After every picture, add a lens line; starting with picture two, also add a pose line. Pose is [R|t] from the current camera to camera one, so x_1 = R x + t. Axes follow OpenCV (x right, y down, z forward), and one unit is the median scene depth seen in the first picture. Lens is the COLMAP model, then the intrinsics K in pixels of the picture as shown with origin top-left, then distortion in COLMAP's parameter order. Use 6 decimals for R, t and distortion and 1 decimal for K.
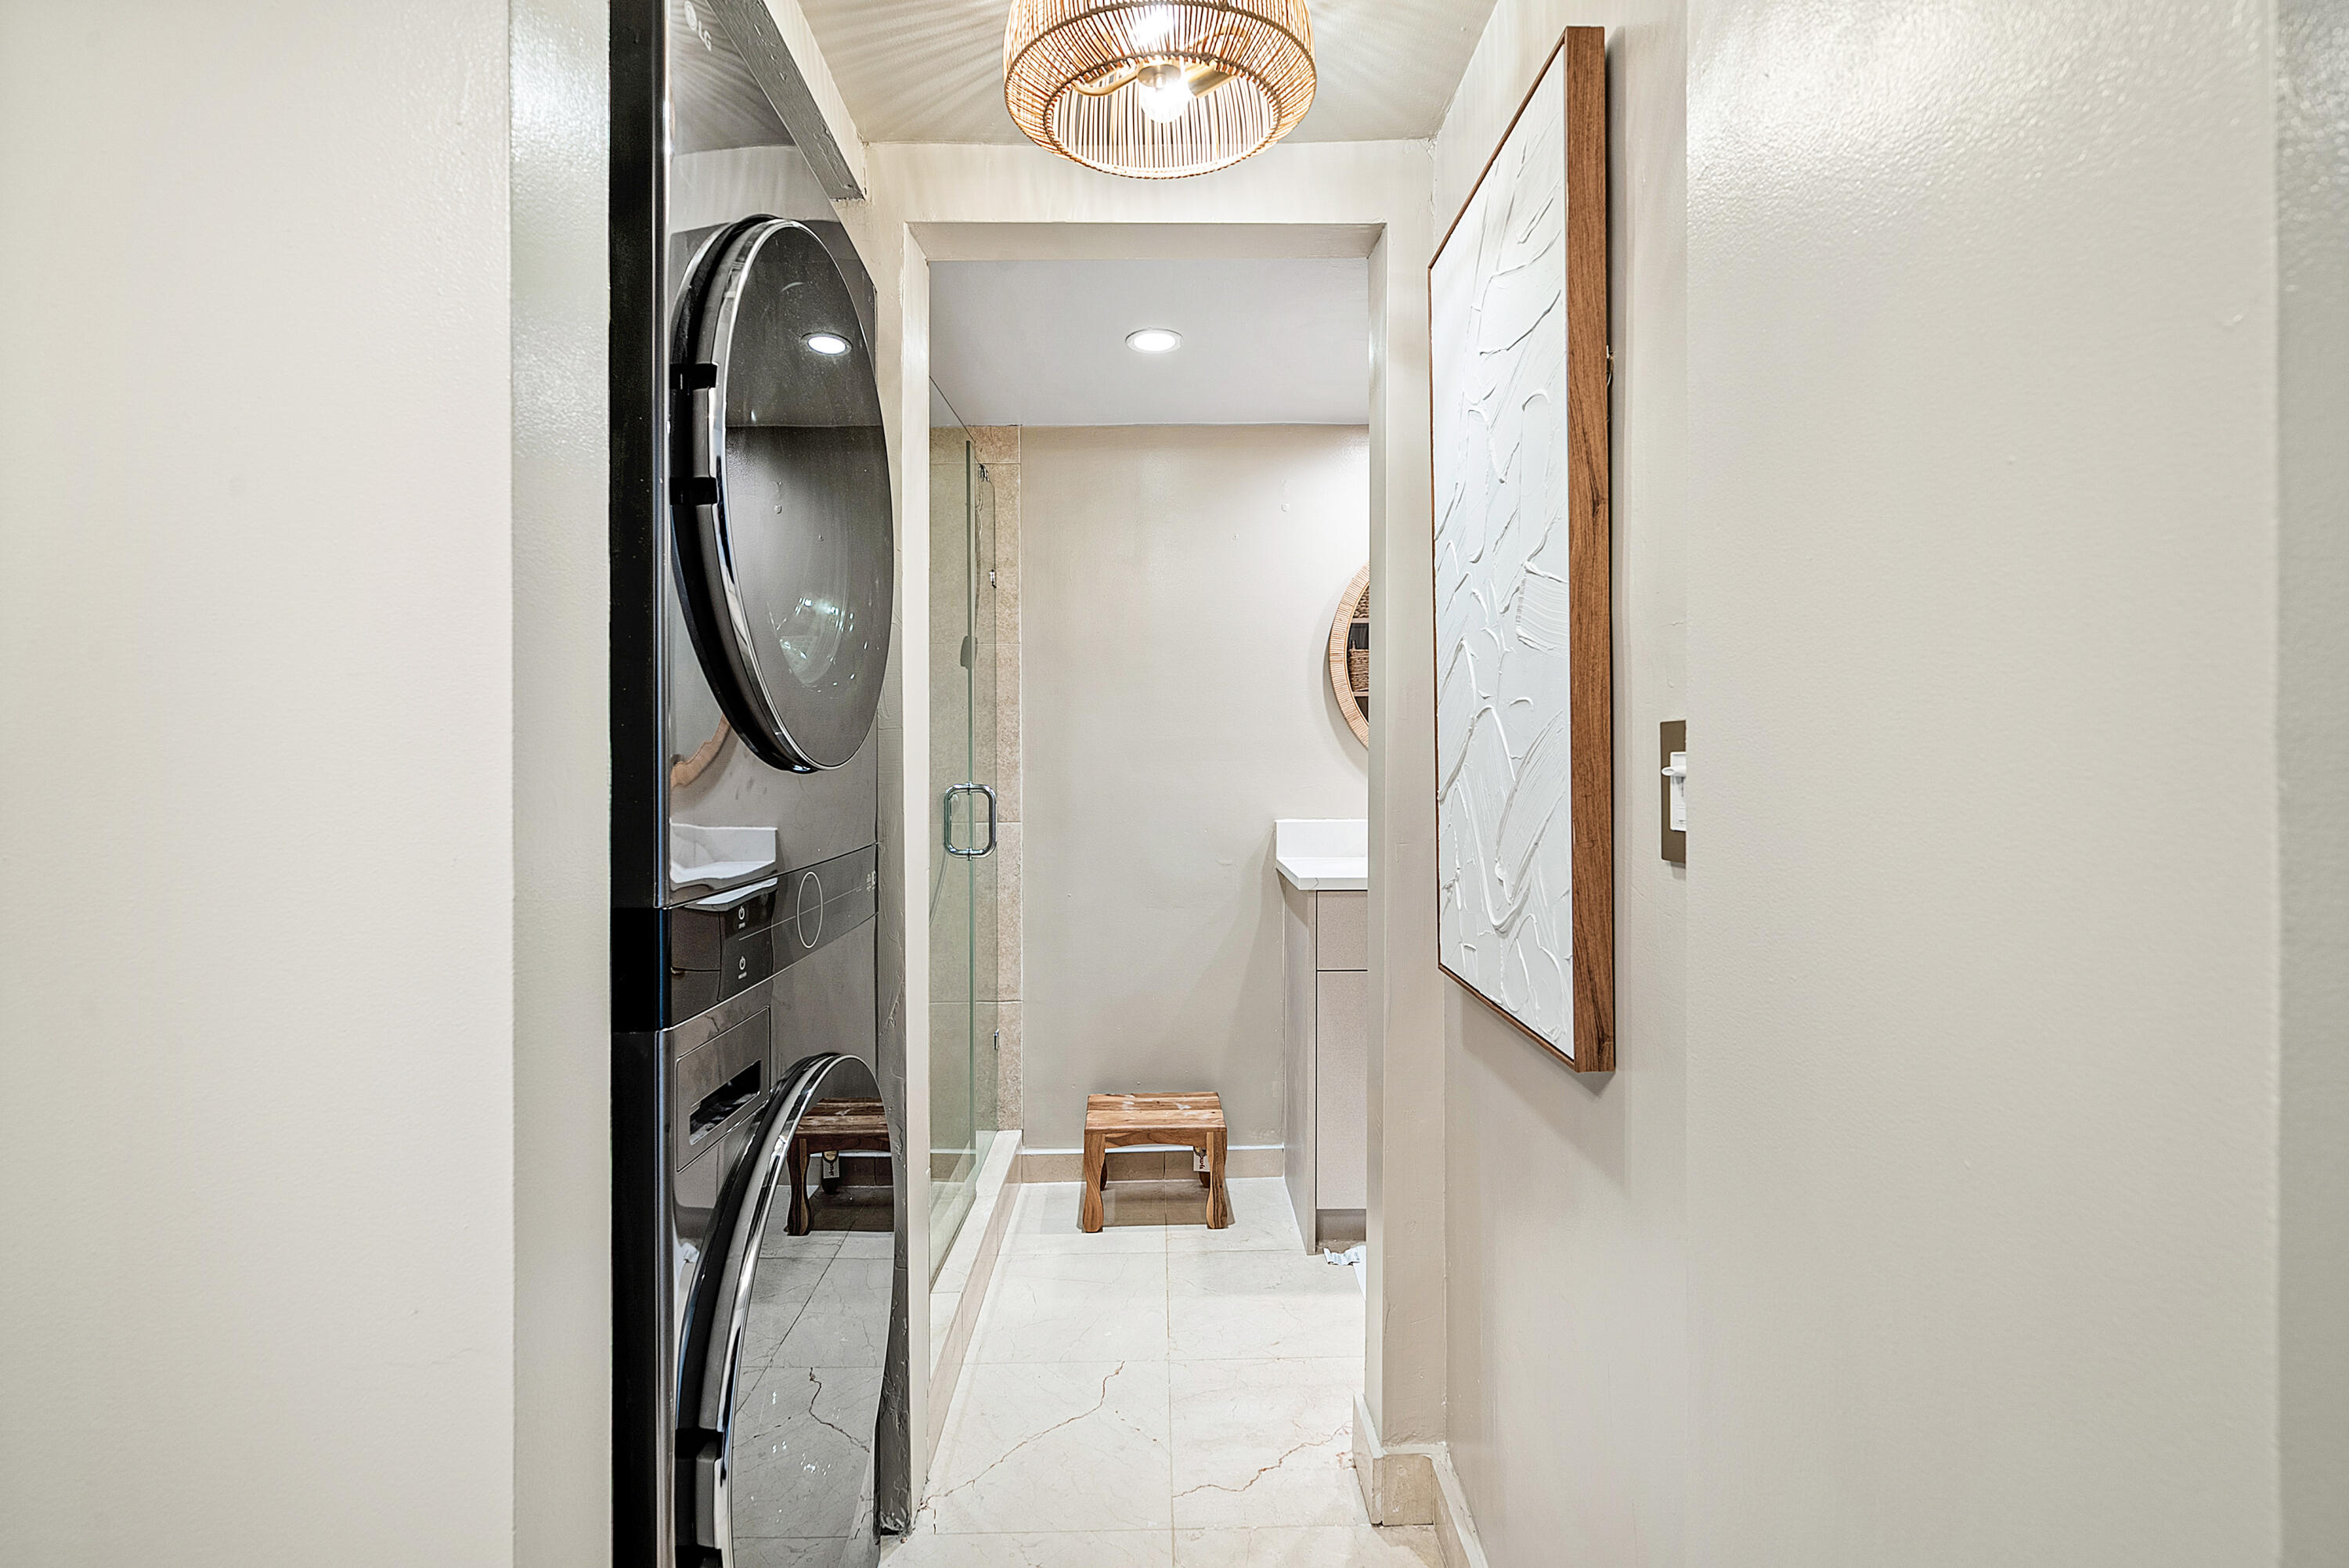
lens RADIAL K [[1016.8, 0, 1176.6], [0, 1016.8, 772.3], [0, 0, 1]] dist [0.000308, 0.000001]
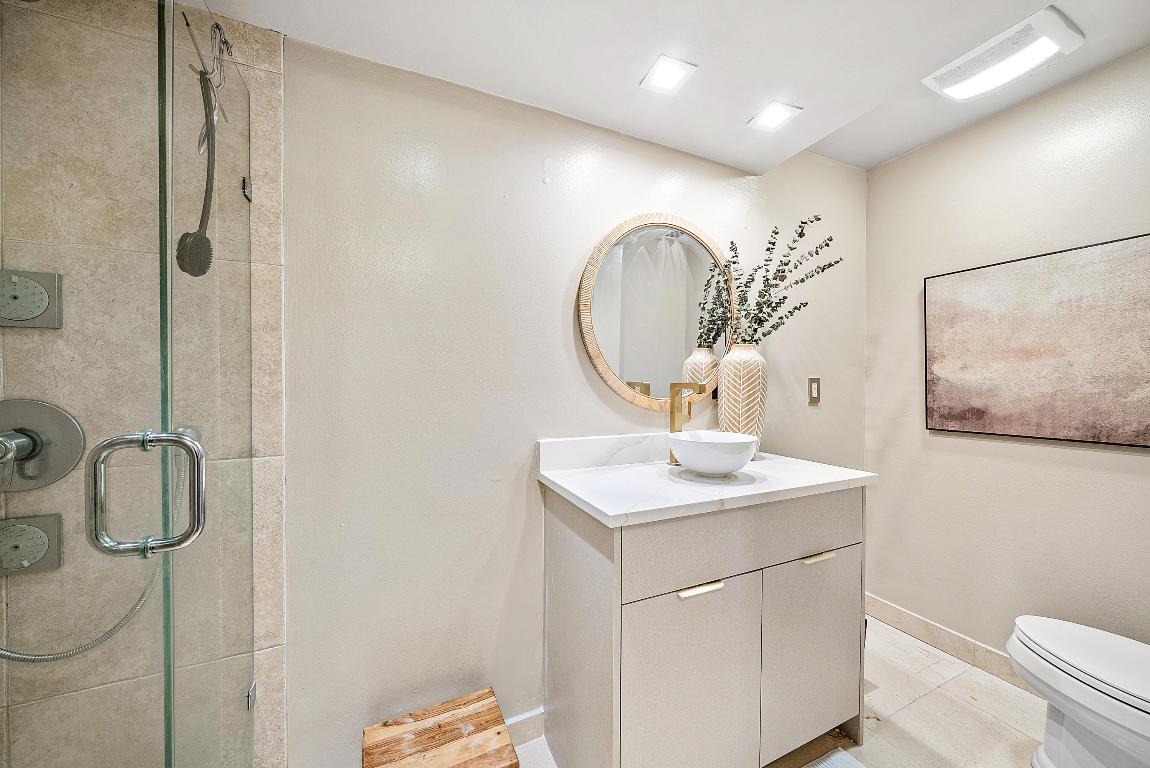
lens RADIAL K [[398.8, 0, 567.7], [0, 398.8, 386.2], [0, 0, 1]] dist [-0.002497, -0.000141]
pose [[0.926157, 0.001310, 0.377136, -0.048266], [-0.001616, 0.999999, 0.000495, -0.016229], [-0.377135, -0.001068, 0.926158, 0.559771]]
